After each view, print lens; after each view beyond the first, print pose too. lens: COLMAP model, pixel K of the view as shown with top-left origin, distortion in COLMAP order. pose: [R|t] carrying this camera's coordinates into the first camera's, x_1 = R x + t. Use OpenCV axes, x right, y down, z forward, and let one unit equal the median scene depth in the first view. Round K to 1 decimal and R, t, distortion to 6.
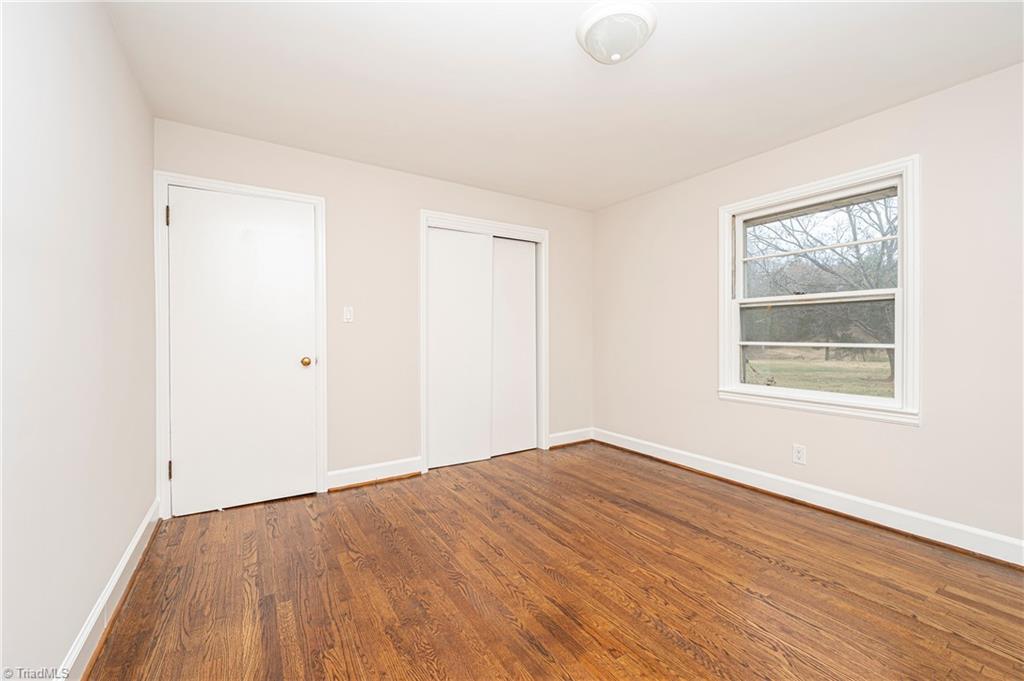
lens RADIAL K [[410.0, 0, 512.0], [0, 410.0, 340.5], [0, 0, 1]] dist [-0.001827, -0.000243]
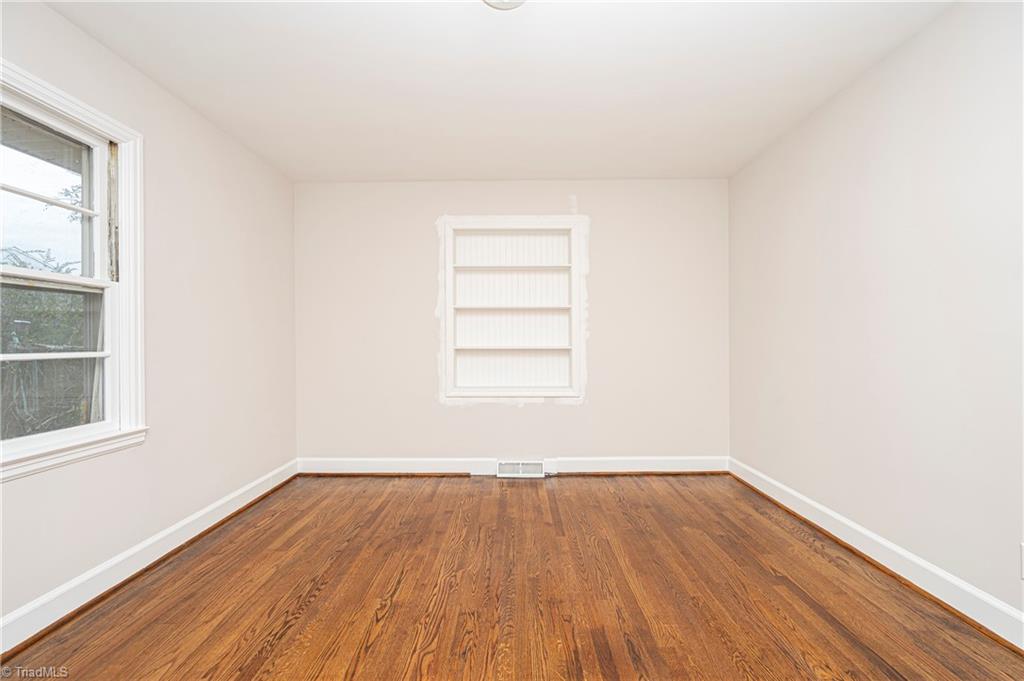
lens RADIAL K [[410.0, 0, 512.0], [0, 410.0, 340.5], [0, 0, 1]] dist [-0.001827, -0.000243]
pose [[-0.834186, 0.007493, 0.551432, -0.154006], [0.015726, 0.999824, 0.010205, -0.008810], [-0.551258, 0.017185, -0.834158, 1.250259]]
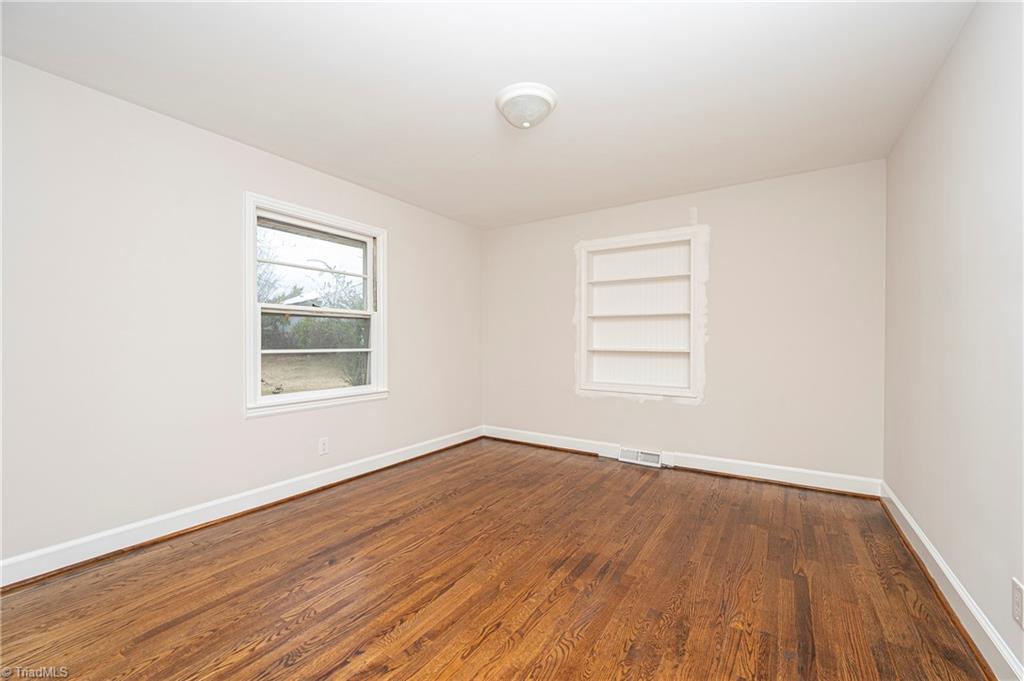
lens RADIAL K [[413.1, 0, 515.0], [0, 413.1, 344.2], [0, 0, 1]] dist [-0.002045, -0.000384]
pose [[-0.407047, -0.003647, 0.913400, -0.681283], [0.012773, 0.999872, 0.009684, -0.014568], [-0.913318, 0.015609, -0.406948, 1.158648]]
